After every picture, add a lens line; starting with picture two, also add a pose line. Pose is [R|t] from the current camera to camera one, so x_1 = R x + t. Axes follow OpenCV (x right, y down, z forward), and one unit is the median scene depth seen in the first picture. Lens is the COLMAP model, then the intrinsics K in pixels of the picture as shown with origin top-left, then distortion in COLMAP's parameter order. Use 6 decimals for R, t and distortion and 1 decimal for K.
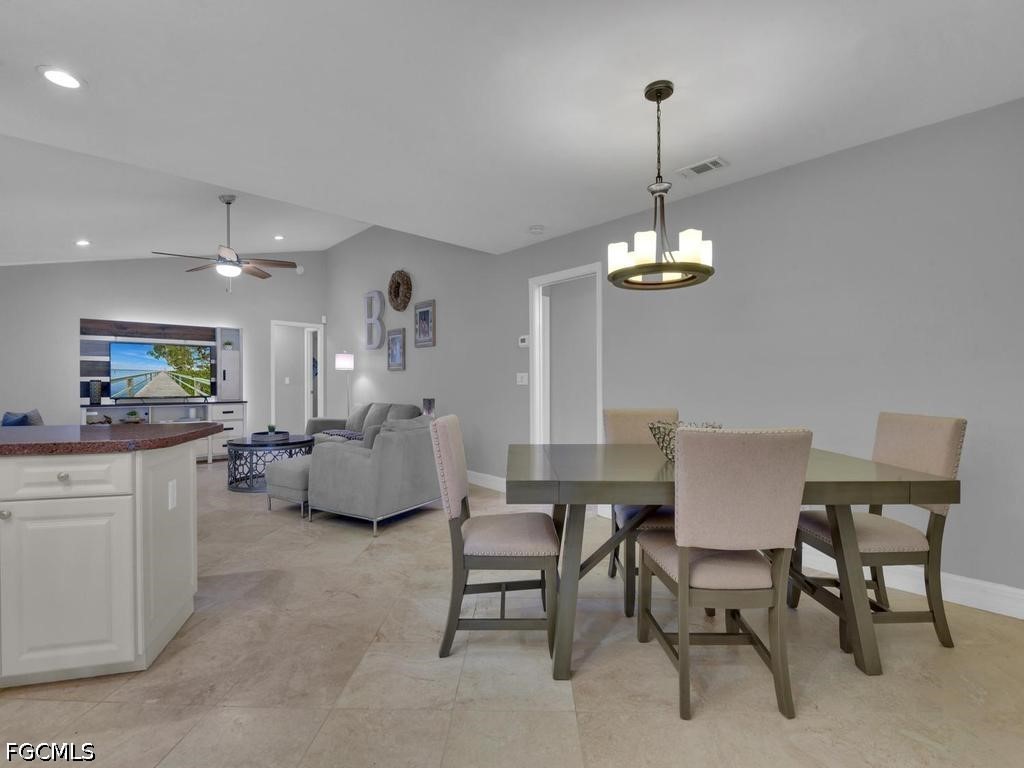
lens RADIAL K [[466.7, 0, 503.5], [0, 466.7, 381.9], [0, 0, 1]] dist [-0.012670, -0.000305]
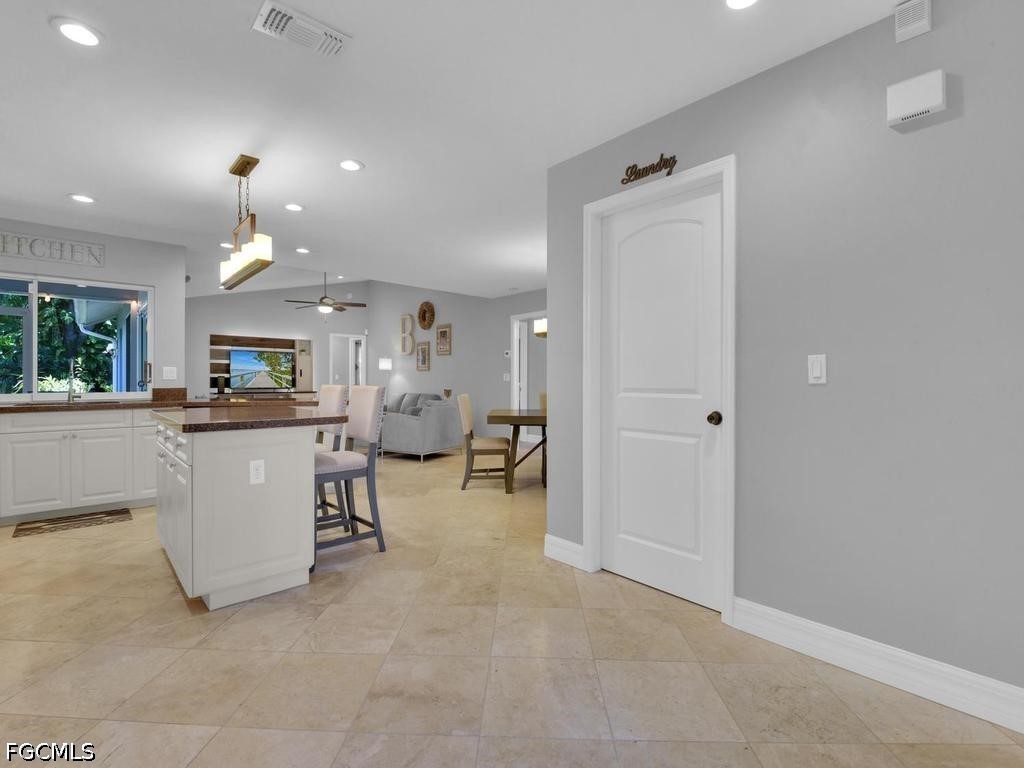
lens RADIAL K [[466.7, 0, 503.5], [0, 466.7, 381.9], [0, 0, 1]] dist [-0.012670, -0.000305]
pose [[0.999942, 0.005954, -0.009006, 0.033950], [-0.005895, 0.999961, 0.006587, -0.000806], [0.009045, -0.006534, 0.999938, -0.468464]]
